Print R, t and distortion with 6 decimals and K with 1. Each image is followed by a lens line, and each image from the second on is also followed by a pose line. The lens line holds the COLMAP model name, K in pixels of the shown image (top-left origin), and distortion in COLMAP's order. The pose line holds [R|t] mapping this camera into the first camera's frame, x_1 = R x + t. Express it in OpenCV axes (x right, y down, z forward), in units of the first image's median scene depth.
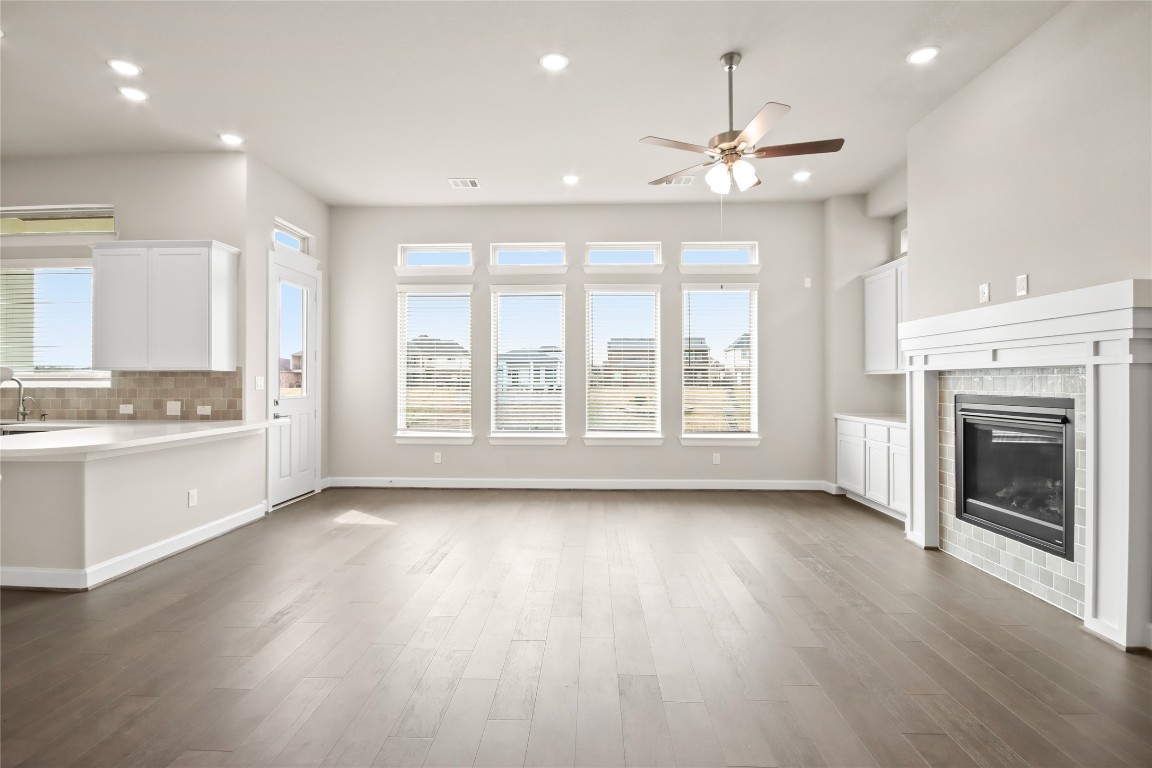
lens RADIAL K [[530.4, 0, 572.1], [0, 530.4, 381.5], [0, 0, 1]] dist [0.001392, -0.001127]
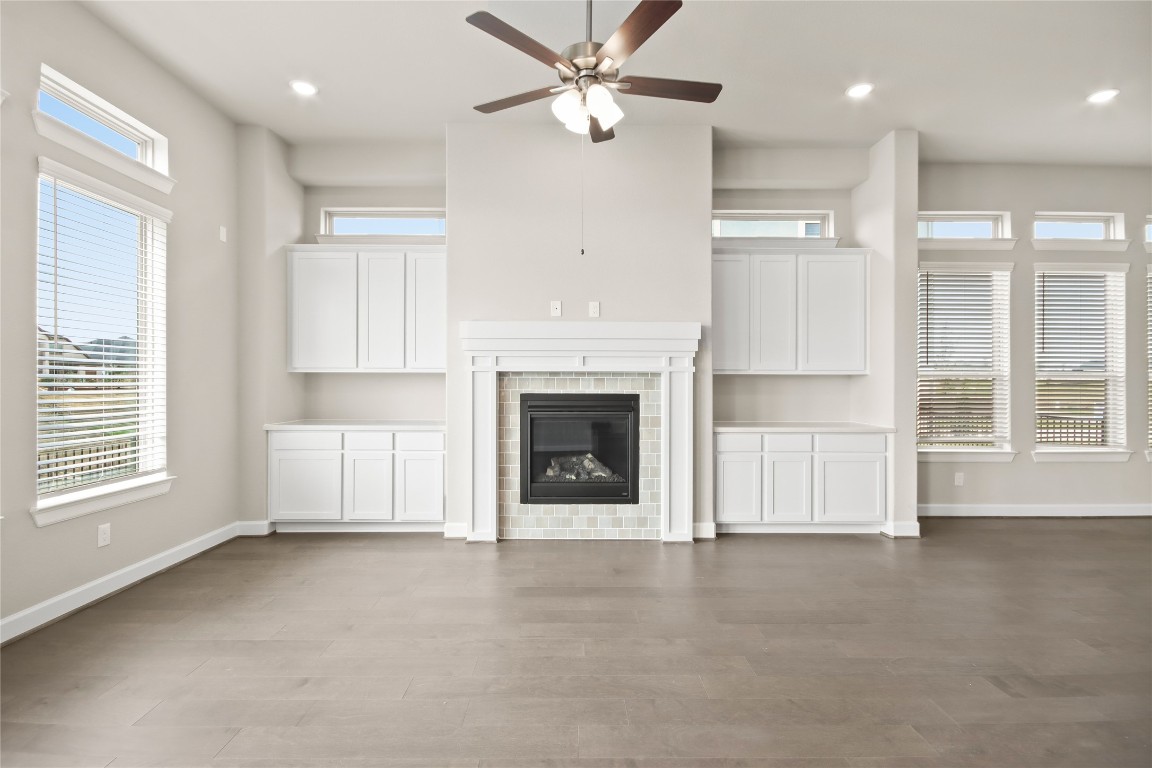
lens RADIAL K [[530.4, 0, 573.2], [0, 530.4, 383.1], [0, 0, 1]] dist [0.001392, -0.001127]
pose [[-0.040714, -0.004970, 0.999158, -0.390347], [-0.003814, 0.999981, 0.004819, -0.003241], [-0.999164, -0.003614, -0.040732, 0.918943]]
